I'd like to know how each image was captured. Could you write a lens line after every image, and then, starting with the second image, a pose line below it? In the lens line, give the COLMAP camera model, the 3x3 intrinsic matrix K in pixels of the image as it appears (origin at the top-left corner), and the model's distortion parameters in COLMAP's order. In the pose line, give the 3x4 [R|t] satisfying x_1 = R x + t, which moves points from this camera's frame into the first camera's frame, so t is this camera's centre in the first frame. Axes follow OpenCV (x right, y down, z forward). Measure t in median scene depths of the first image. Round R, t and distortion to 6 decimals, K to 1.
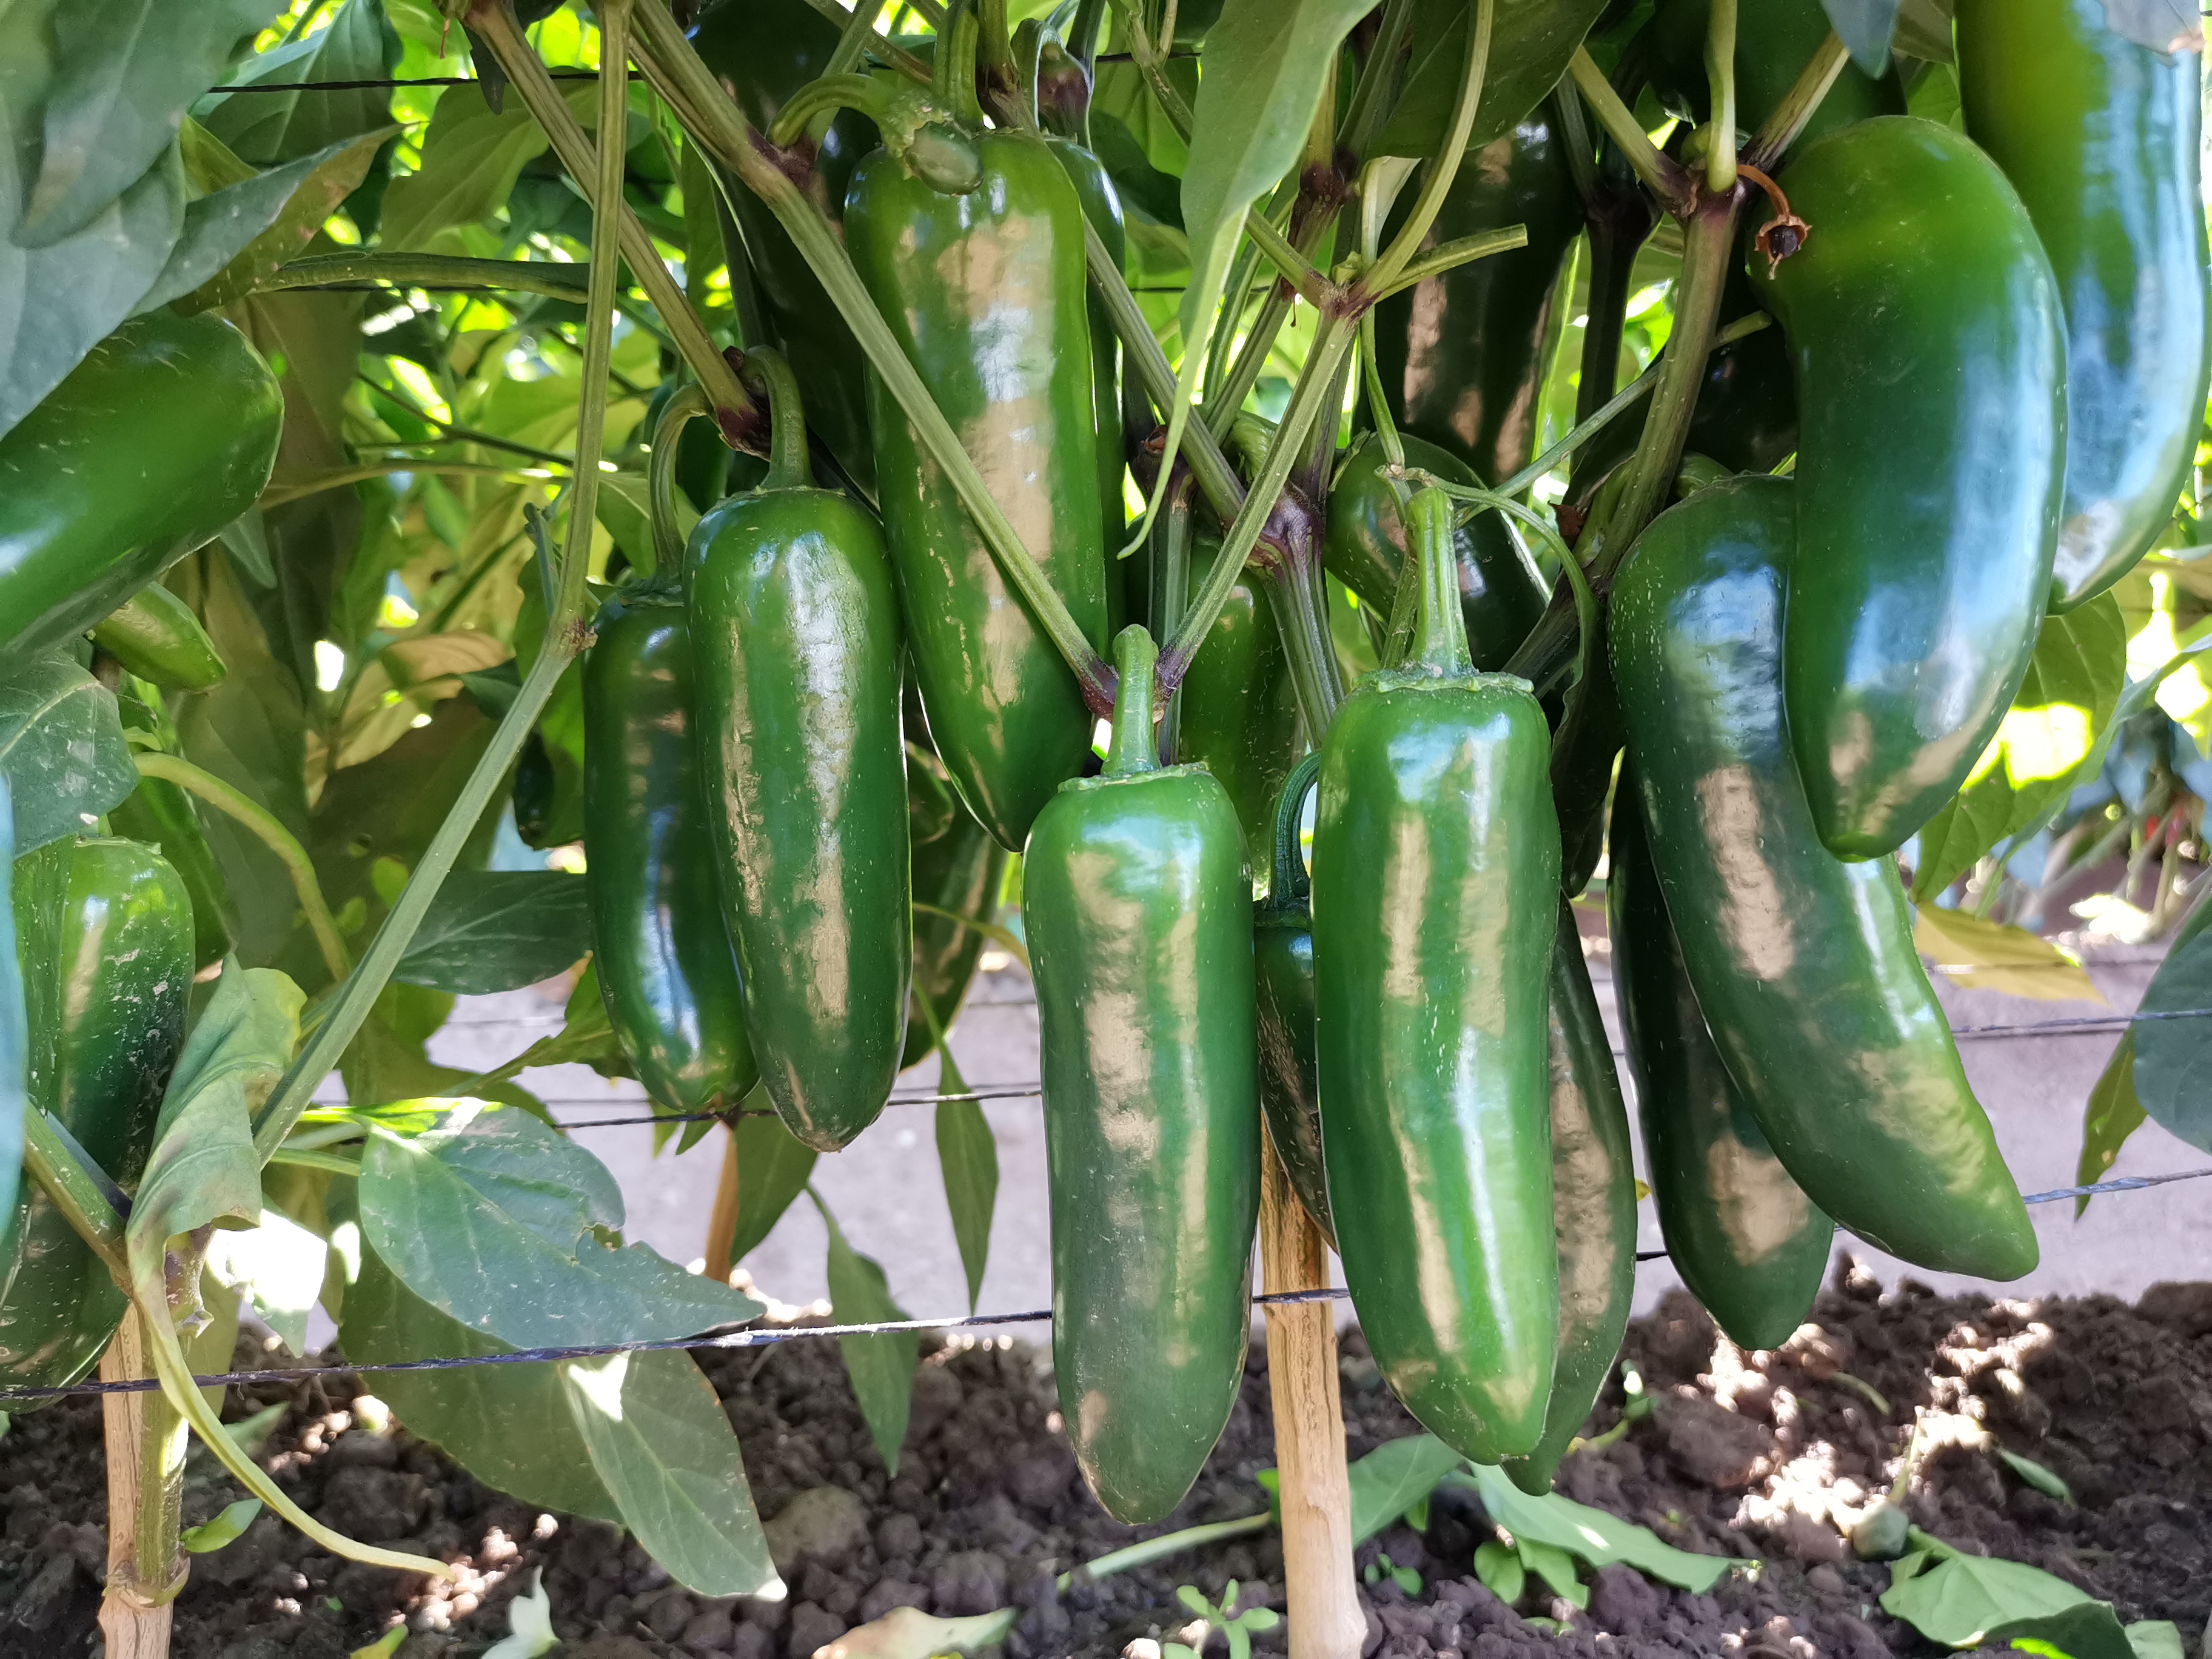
lens RADIAL K [[1758.2, 0, 1110.2], [0, 1758.2, 794.3], [0, 0, 1]] dist [0.009728, -0.021603]
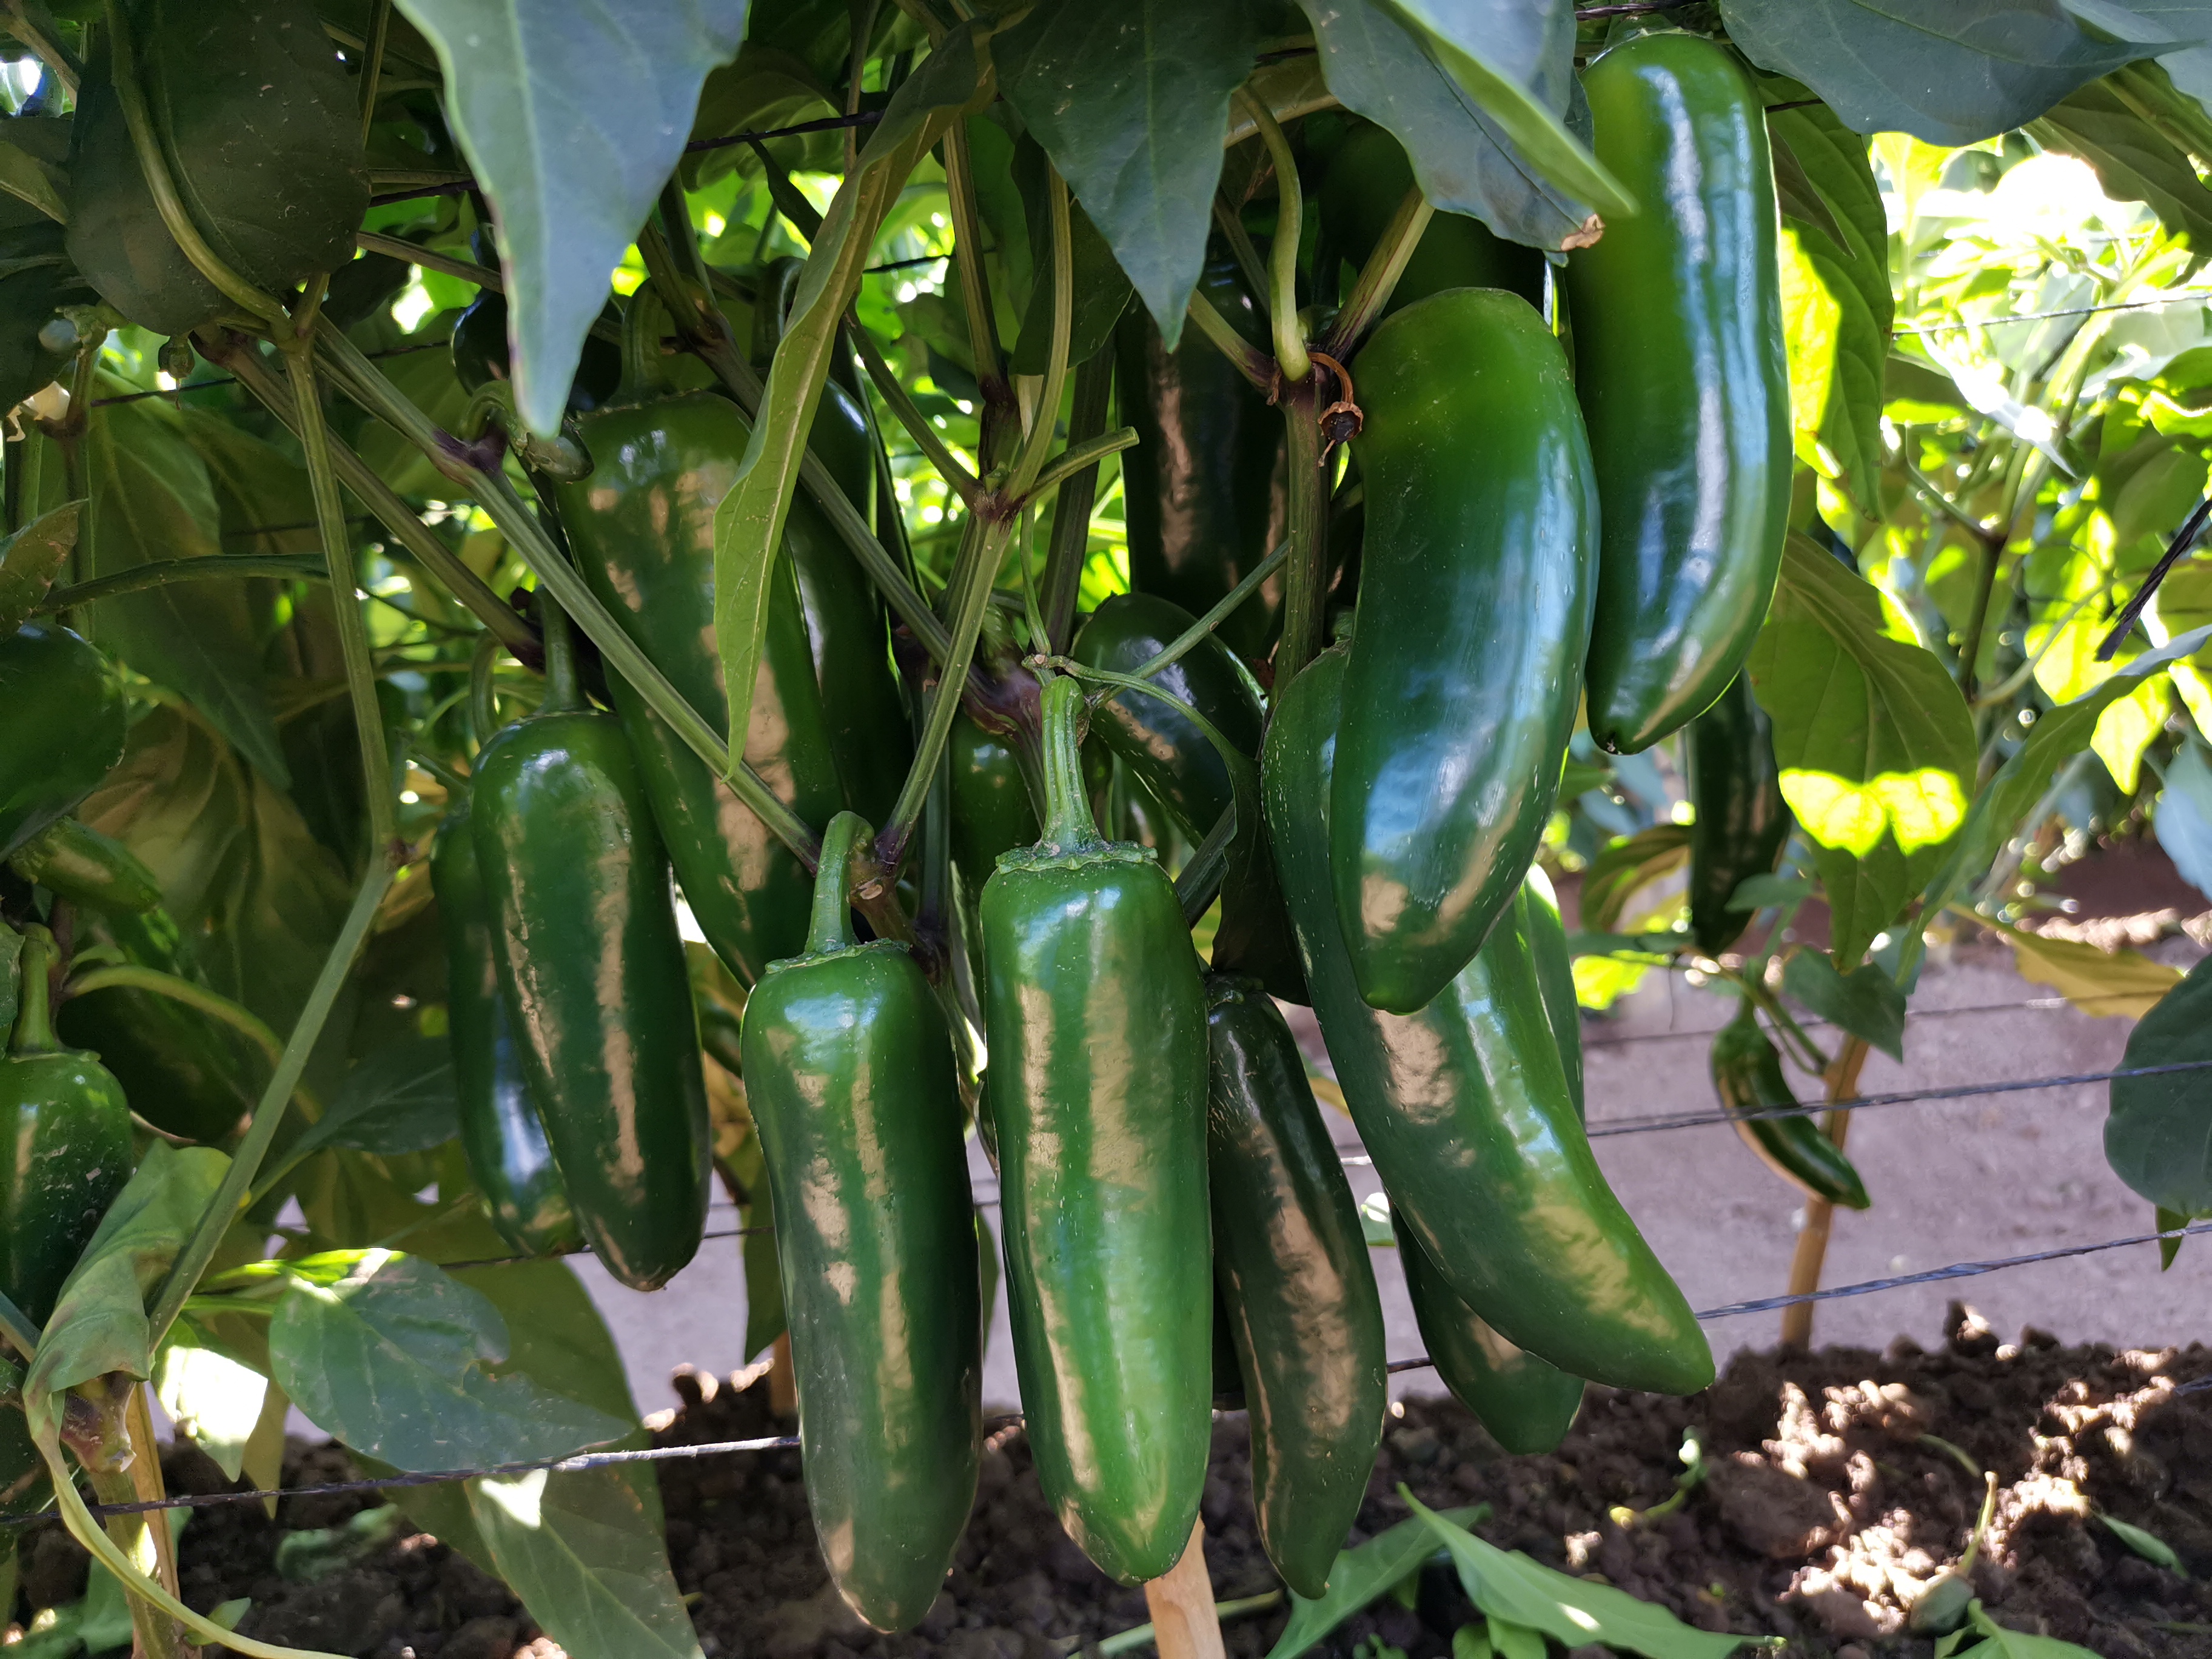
lens RADIAL K [[1773.8, 0, 1117.2], [0, 1773.8, 796.8], [0, 0, 1]] dist [-0.003142, -0.006295]
pose [[0.982896, -0.076985, -0.167297, 0.347360], [0.074484, 0.996997, -0.021185, -0.065212], [0.168426, 0.008362, 0.985679, -0.065558]]
